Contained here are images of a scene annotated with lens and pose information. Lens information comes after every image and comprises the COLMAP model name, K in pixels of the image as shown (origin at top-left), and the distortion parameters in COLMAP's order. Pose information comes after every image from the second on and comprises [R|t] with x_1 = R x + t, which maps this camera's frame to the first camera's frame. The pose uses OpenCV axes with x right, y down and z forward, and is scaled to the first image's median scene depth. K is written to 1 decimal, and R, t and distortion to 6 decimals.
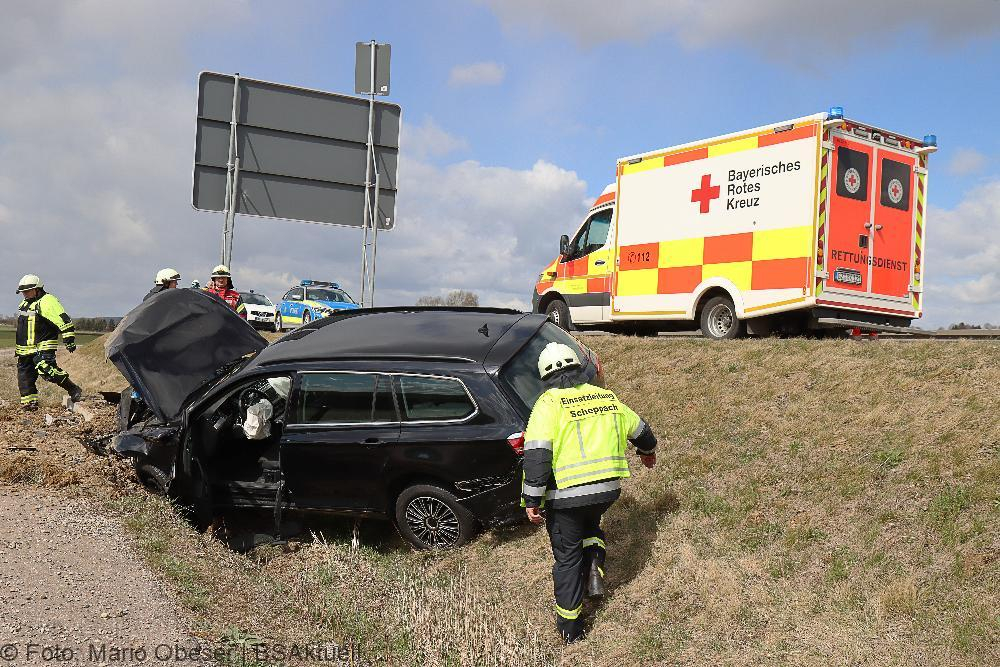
lens RADIAL K [[973.0, 0, 499.8], [0, 973.0, 353.1], [0, 0, 1]] dist [0.002439, 0.003576]
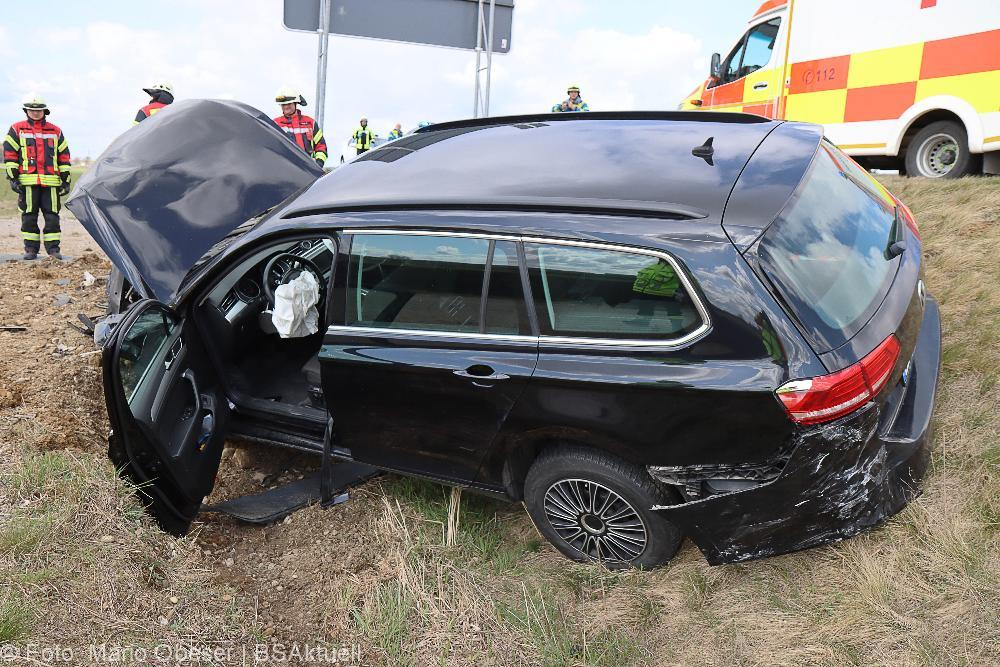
lens RADIAL K [[973.0, 0, 499.8], [0, 973.0, 353.1], [0, 0, 1]] dist [0.002439, 0.003576]
pose [[0.993166, 0.025052, -0.113989, -0.025832], [-0.006579, 0.987155, 0.159632, -0.000165], [0.116524, -0.157791, 0.980573, 0.204275]]
